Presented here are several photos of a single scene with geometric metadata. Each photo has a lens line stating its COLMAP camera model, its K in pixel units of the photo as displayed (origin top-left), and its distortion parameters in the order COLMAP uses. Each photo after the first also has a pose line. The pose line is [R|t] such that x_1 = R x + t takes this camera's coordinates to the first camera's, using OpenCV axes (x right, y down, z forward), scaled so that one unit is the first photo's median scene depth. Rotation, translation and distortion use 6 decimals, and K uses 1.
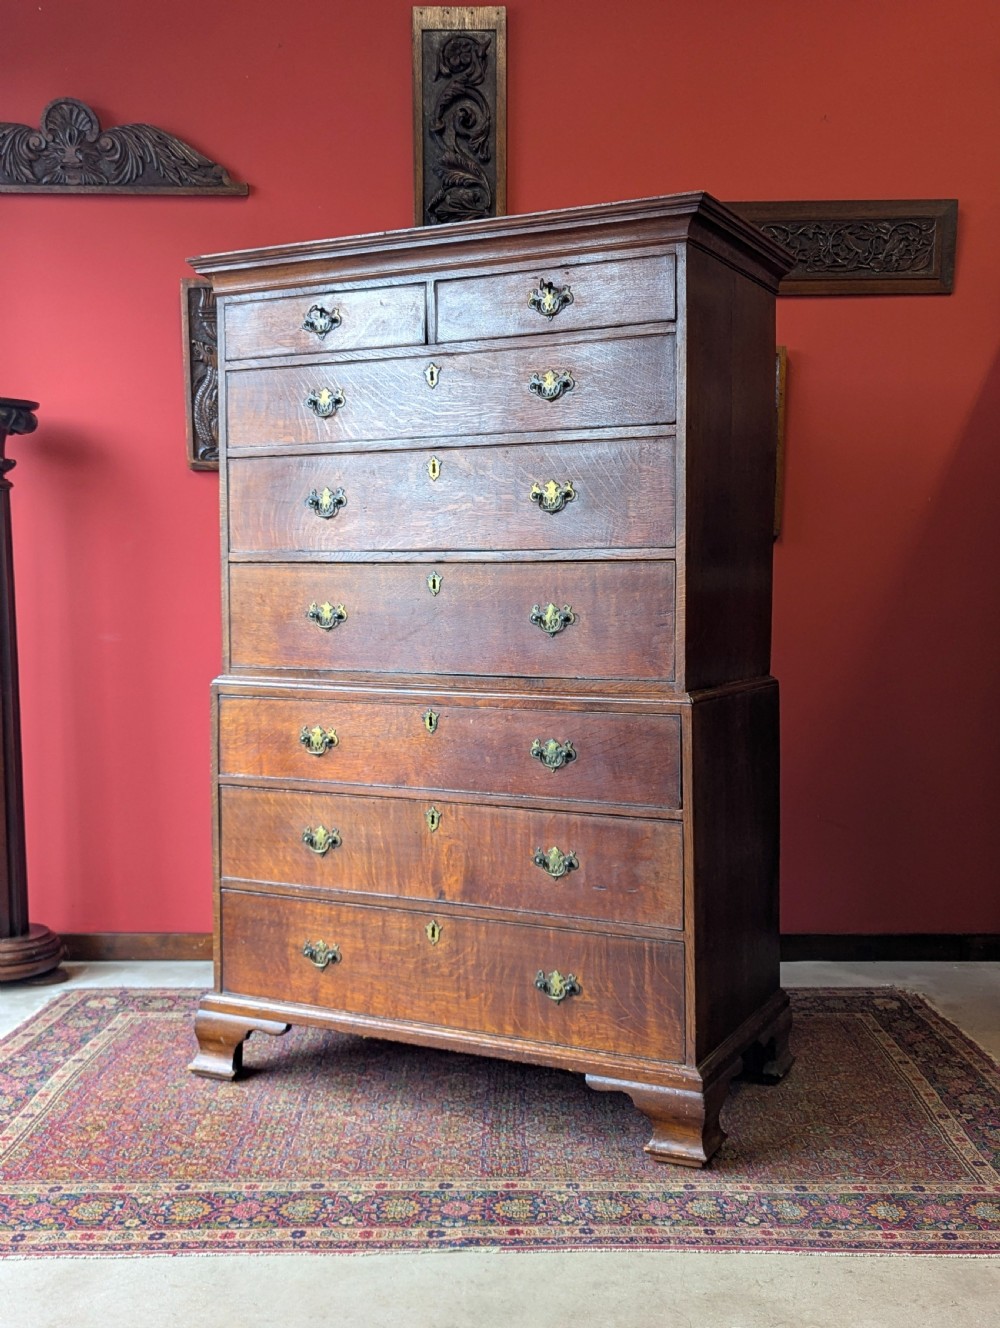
lens RADIAL K [[1601.9, 0, 504.2], [0, 1601.9, 669.2], [0, 0, 1]] dist [0.030017, 0.022619]
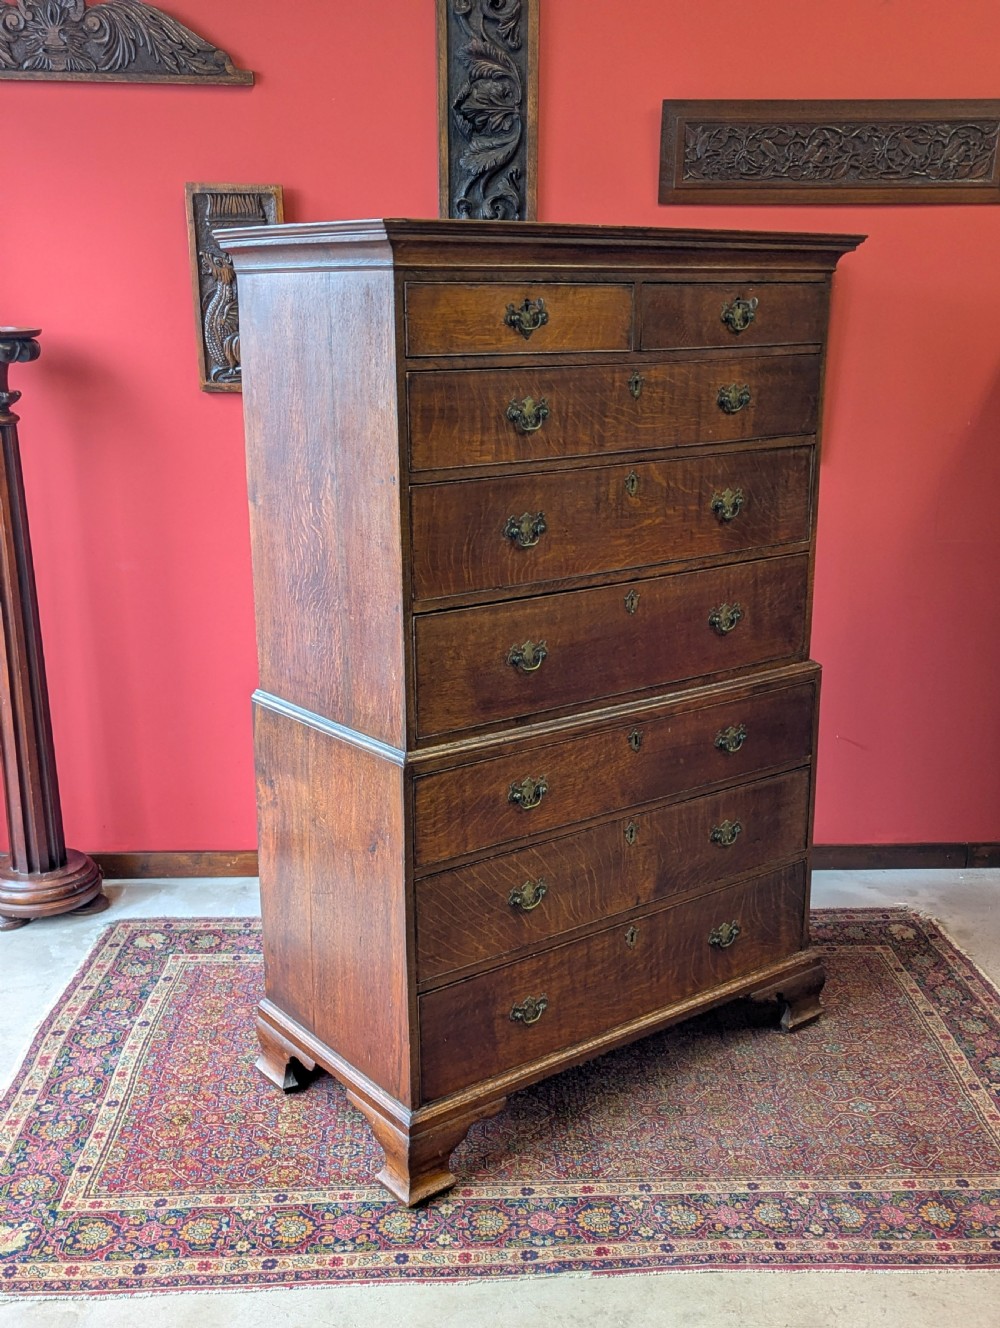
lens RADIAL K [[1586.7, 0, 502.9], [0, 1586.7, 743.6], [0, 0, 1]] dist [0.041097, 0.000950]
pose [[0.998814, -0.012966, 0.046923, -0.092976], [0.001452, 0.971388, 0.237496, -0.208123], [-0.048660, -0.237146, 0.970255, 0.038664]]
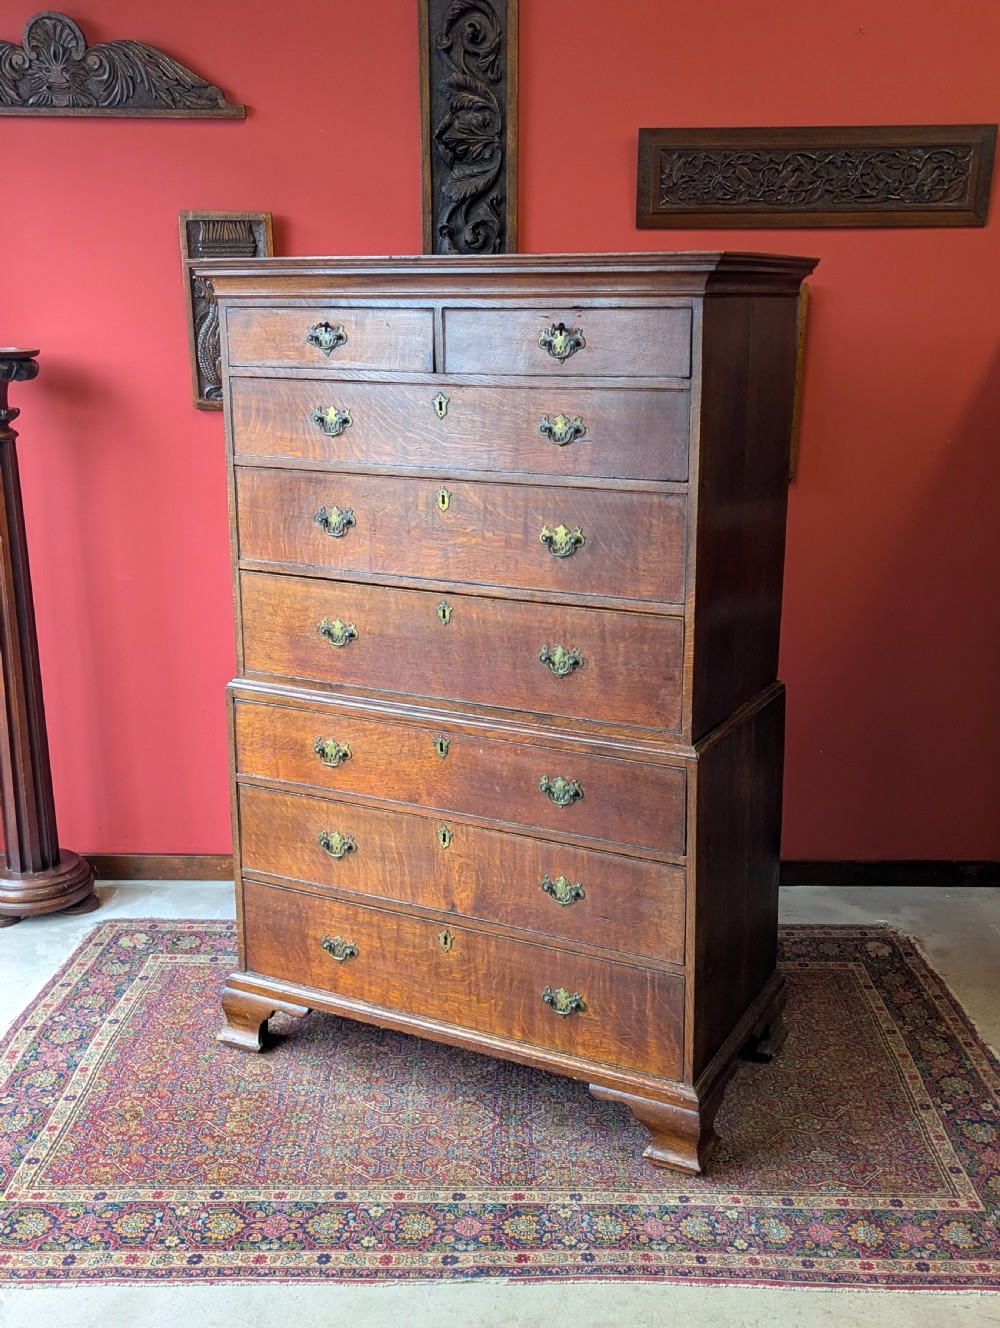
lens RADIAL K [[1587.4, 0, 489.8], [0, 1587.4, 697.6], [0, 0, 1]] dist [0.040588, 0.004724]
pose [[0.999861, 0.002213, -0.016513, 0.001499], [0.001173, 0.979326, 0.202284, -0.212090], [0.016619, -0.202276, 0.979188, 0.015437]]
